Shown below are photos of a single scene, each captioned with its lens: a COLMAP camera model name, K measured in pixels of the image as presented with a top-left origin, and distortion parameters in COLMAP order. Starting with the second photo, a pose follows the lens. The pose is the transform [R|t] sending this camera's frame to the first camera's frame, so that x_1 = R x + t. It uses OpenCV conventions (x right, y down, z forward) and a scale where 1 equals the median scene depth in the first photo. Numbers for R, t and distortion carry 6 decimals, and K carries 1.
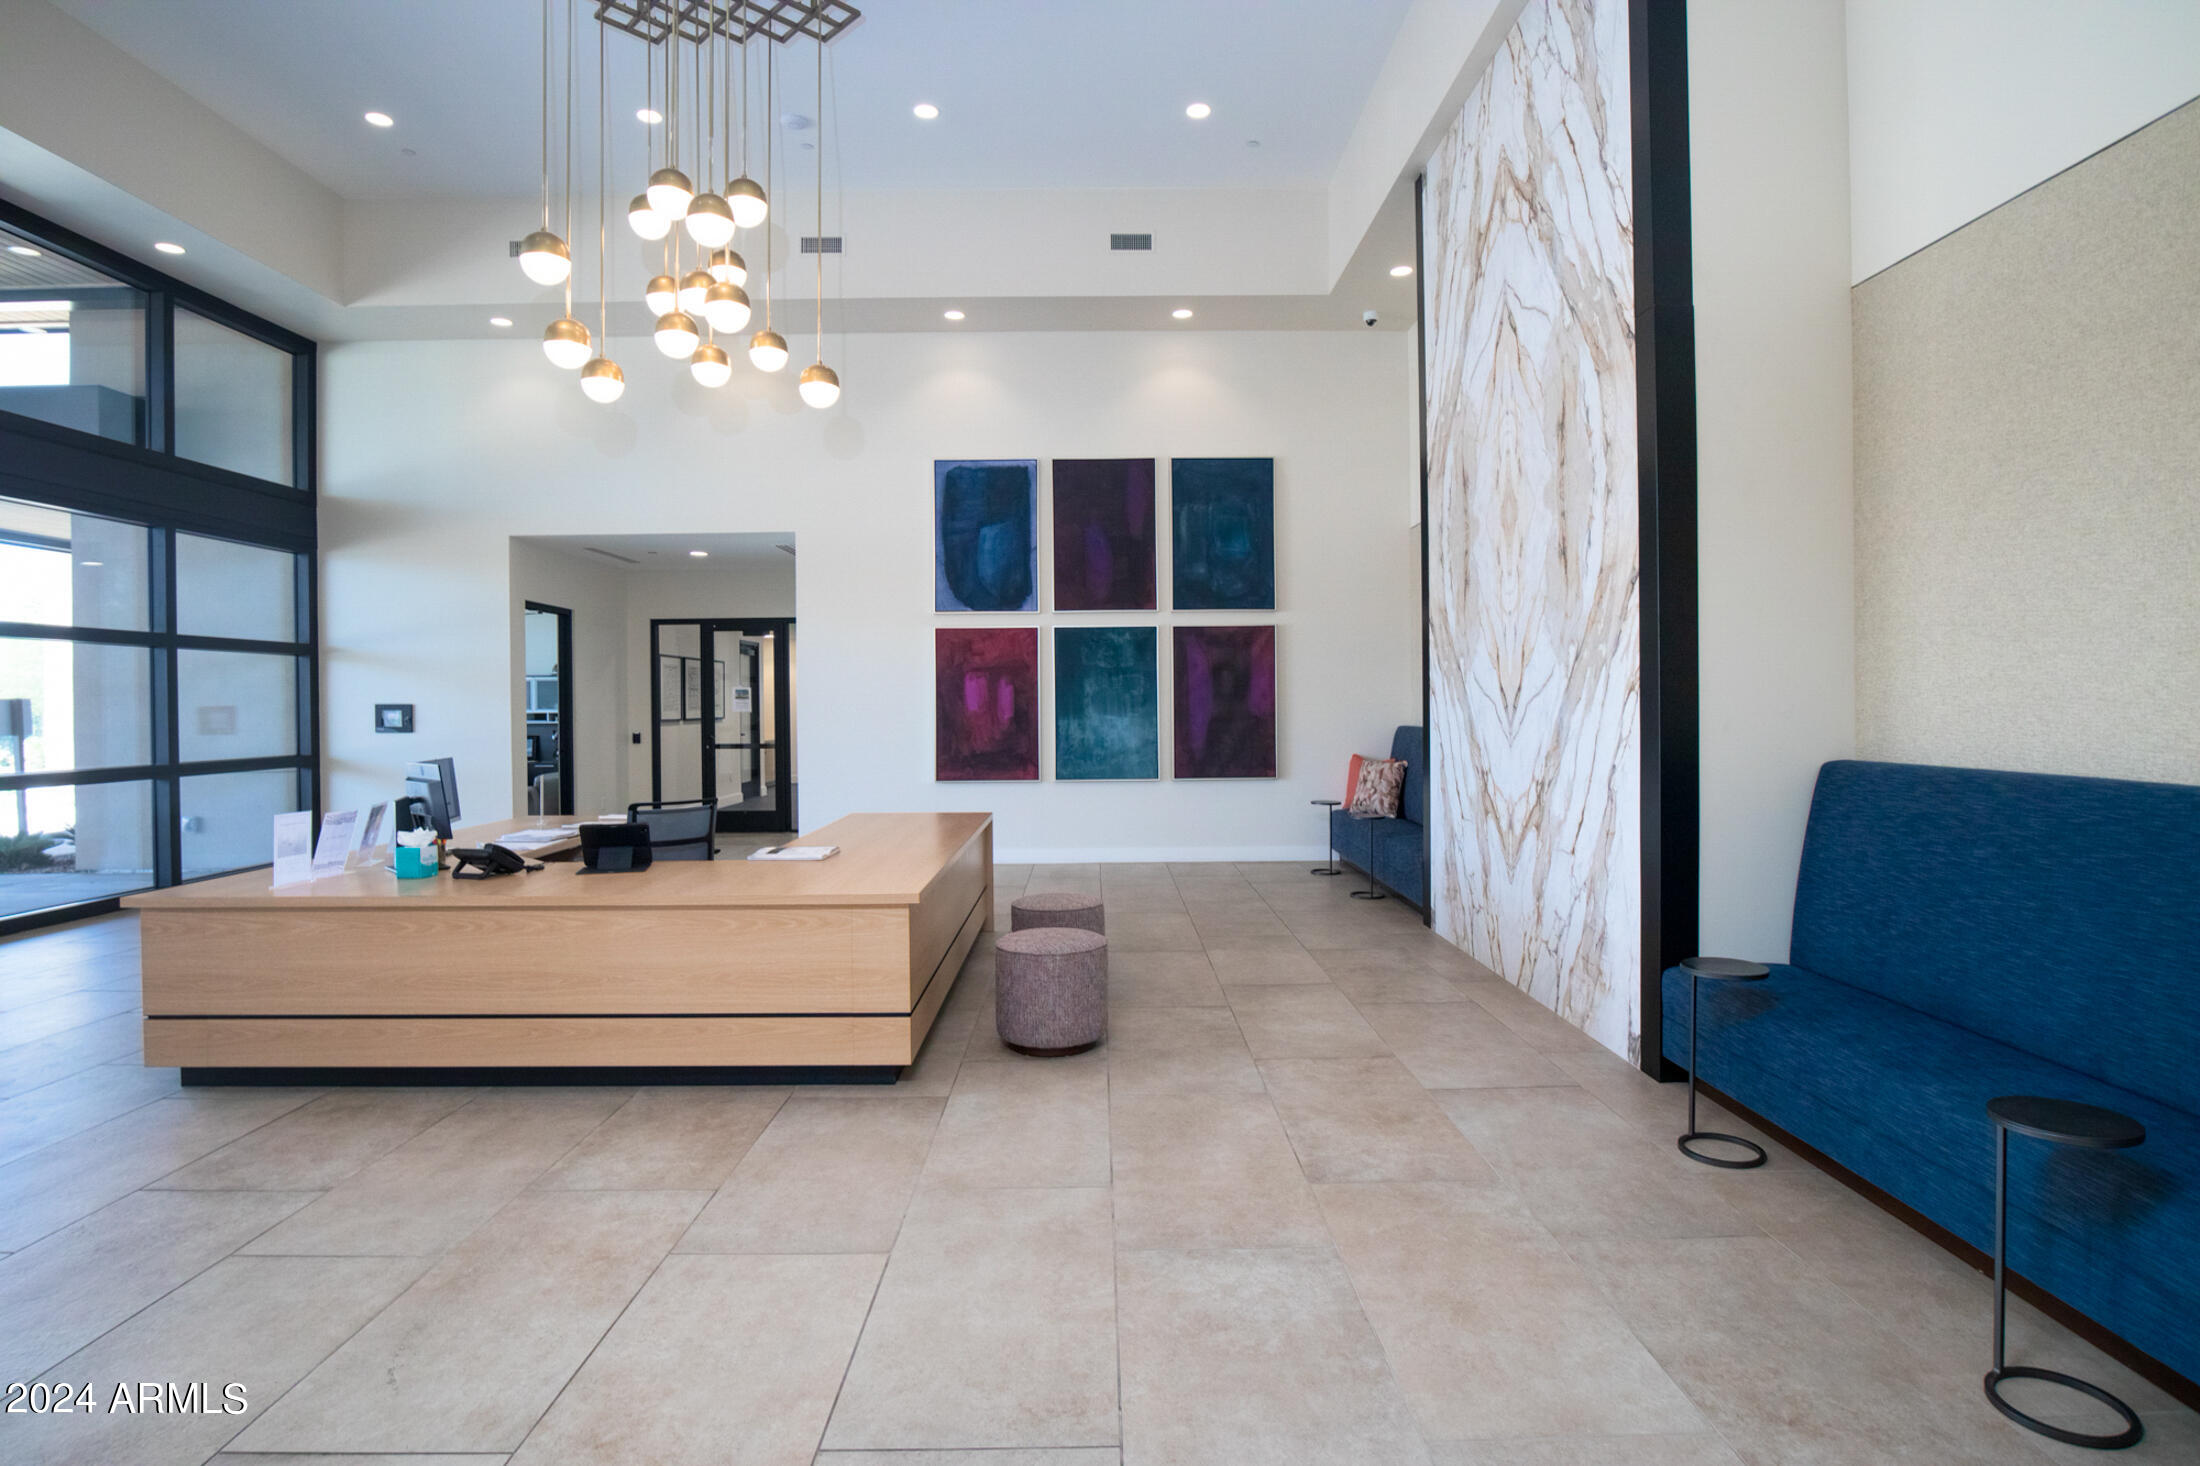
lens RADIAL K [[1114.9, 0, 1115.1], [0, 1114.9, 715.6], [0, 0, 1]] dist [-0.022082, -0.000865]
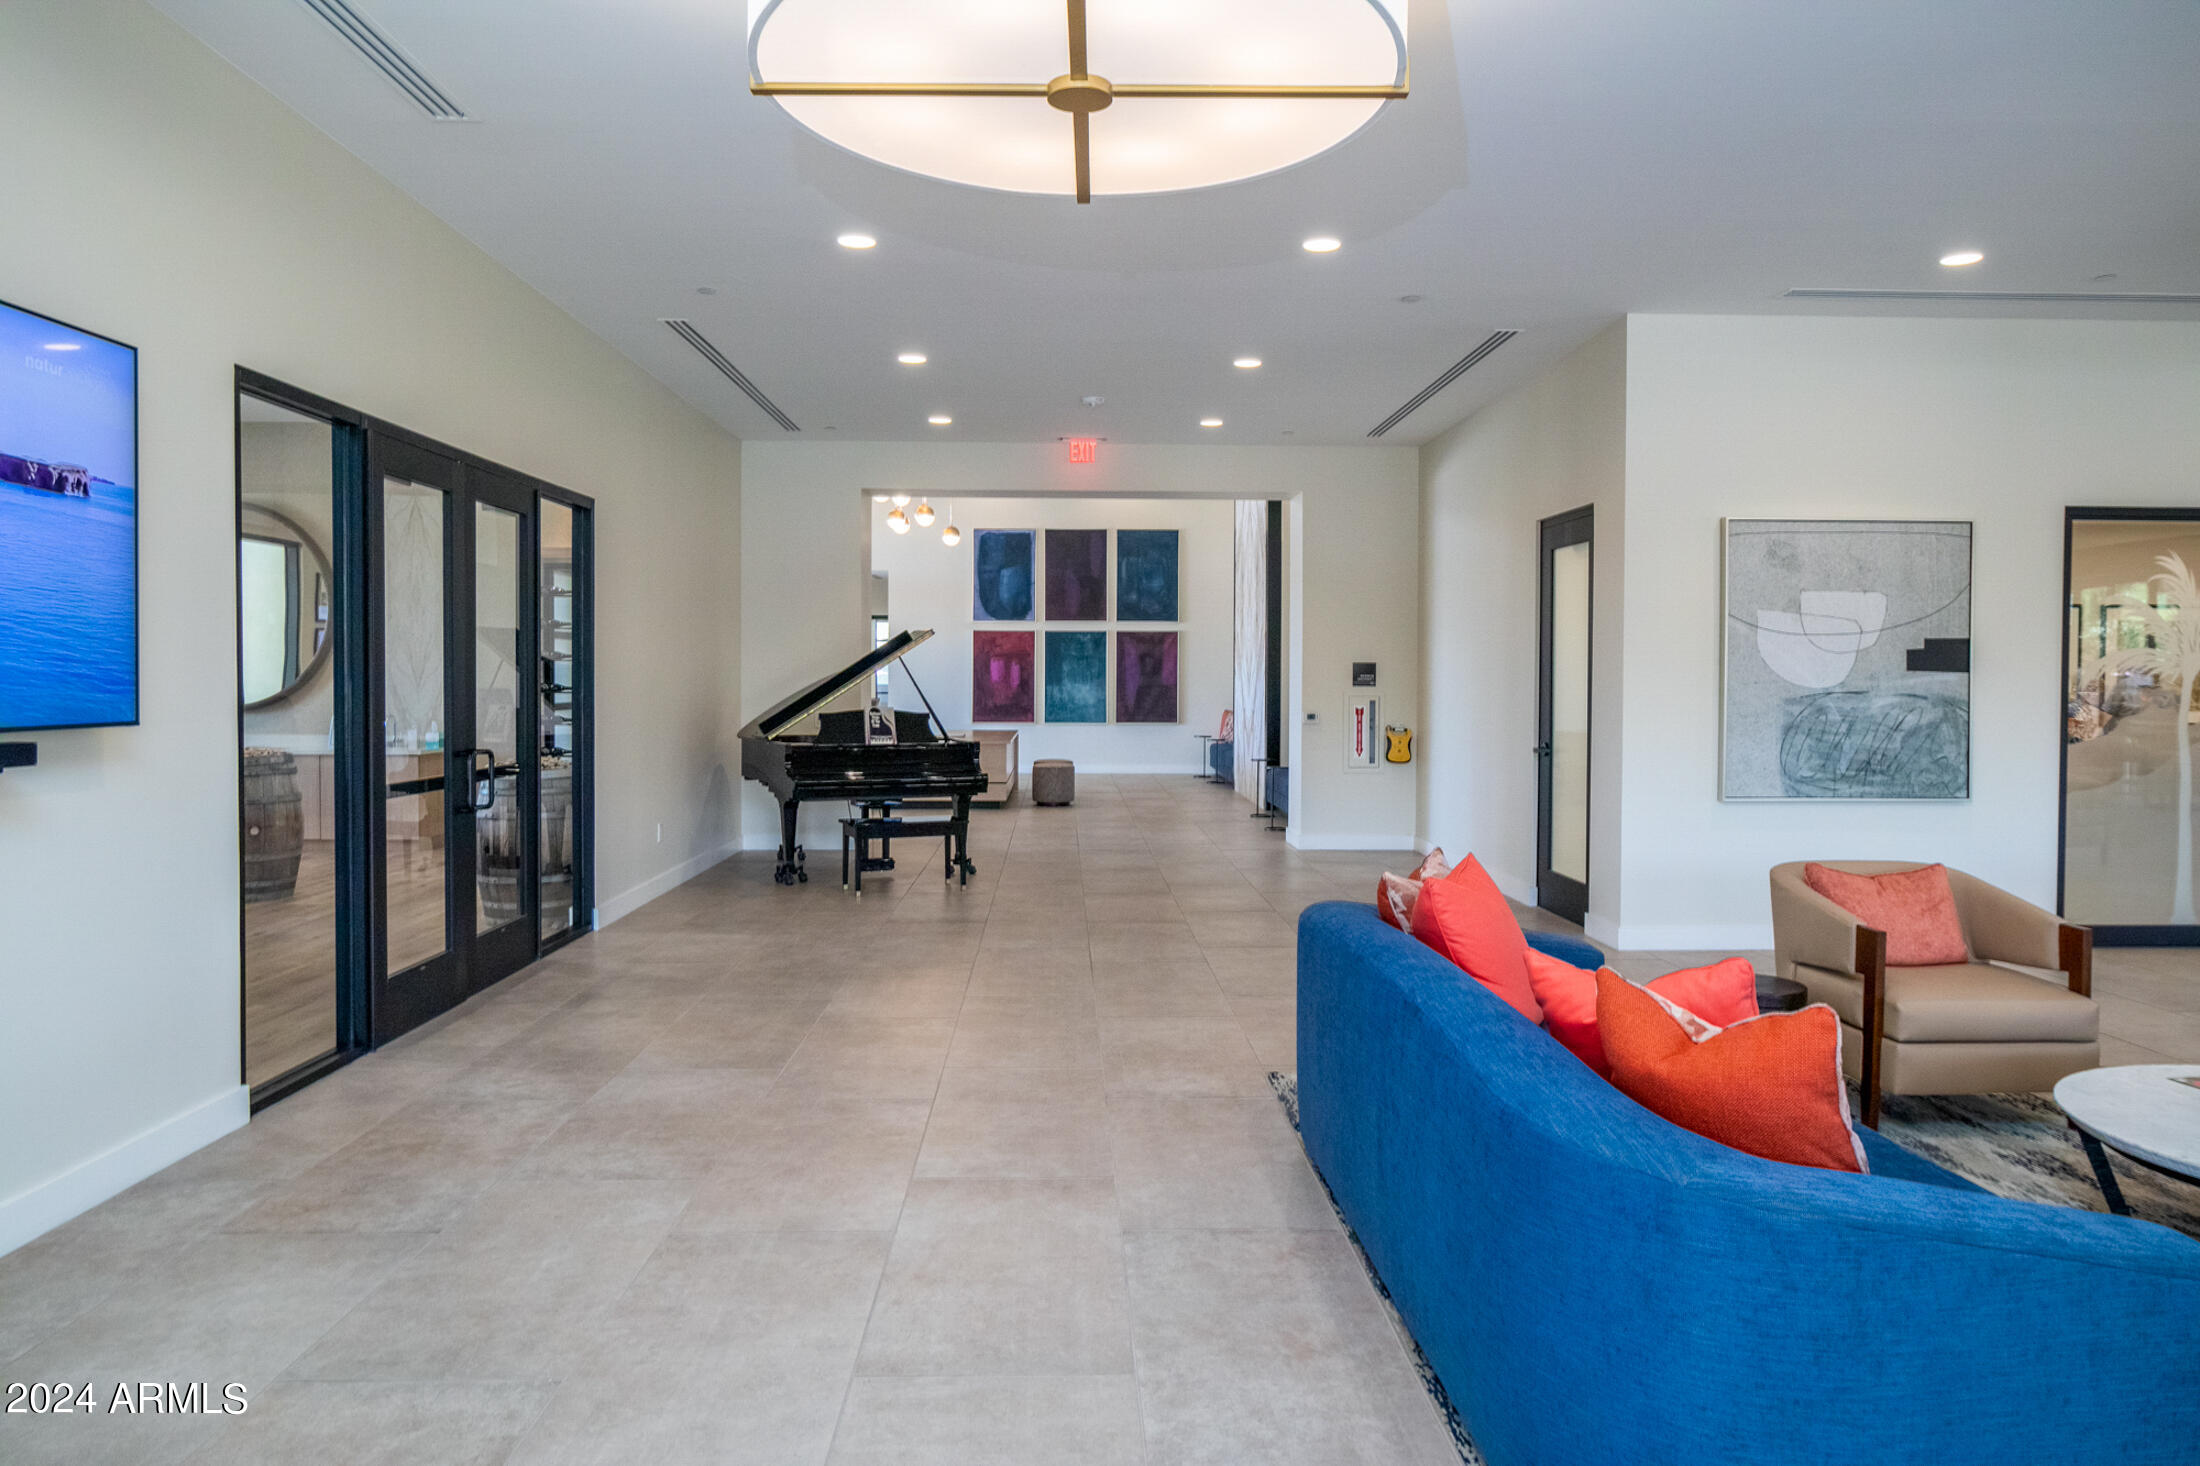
lens RADIAL K [[1437.8, 0, 1101.8], [0, 1437.8, 684.0], [0, 0, 1]] dist [-0.010509, 0.001990]
pose [[0.999856, 0.013648, 0.010075, 0.009769], [-0.013588, 0.999890, -0.006000, 0.011953], [-0.010156, 0.005862, 0.999931, -1.139190]]
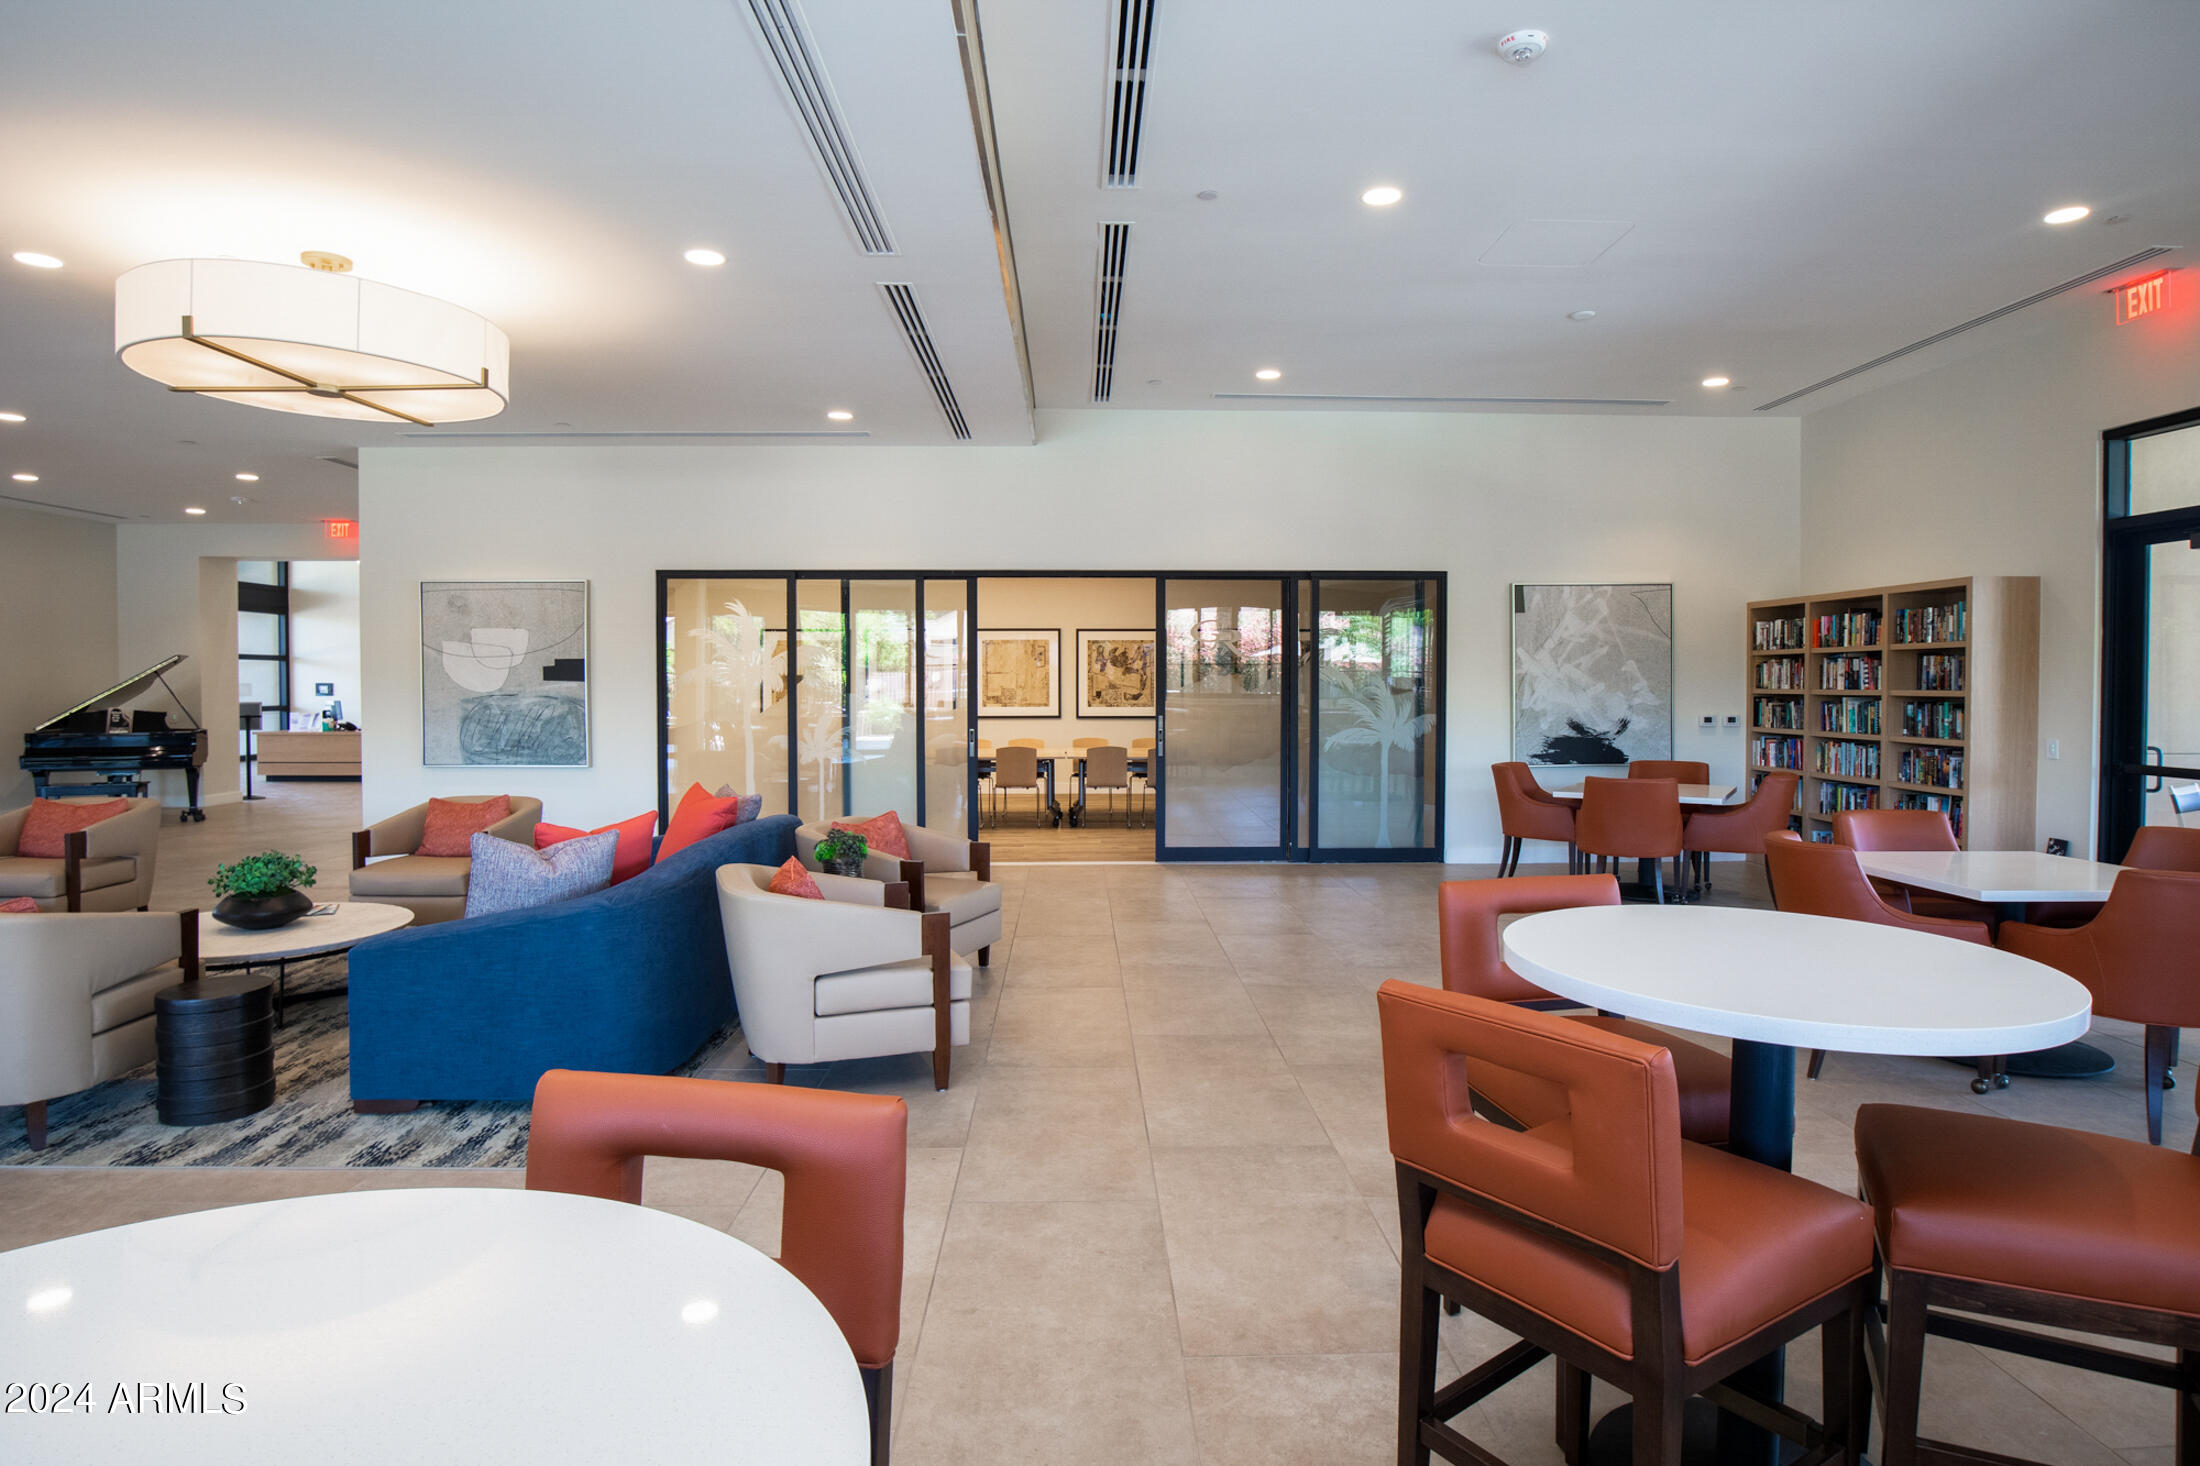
lens RADIAL K [[1114.9, 0, 1081.4], [0, 1114.9, 720.0], [0, 0, 1]] dist [-0.022082, -0.000865]
pose [[0.999769, 0.010068, 0.019014, 0.850641], [-0.010446, 0.999748, 0.019894, 0.004147], [-0.018809, -0.020088, 0.999621, -1.281020]]
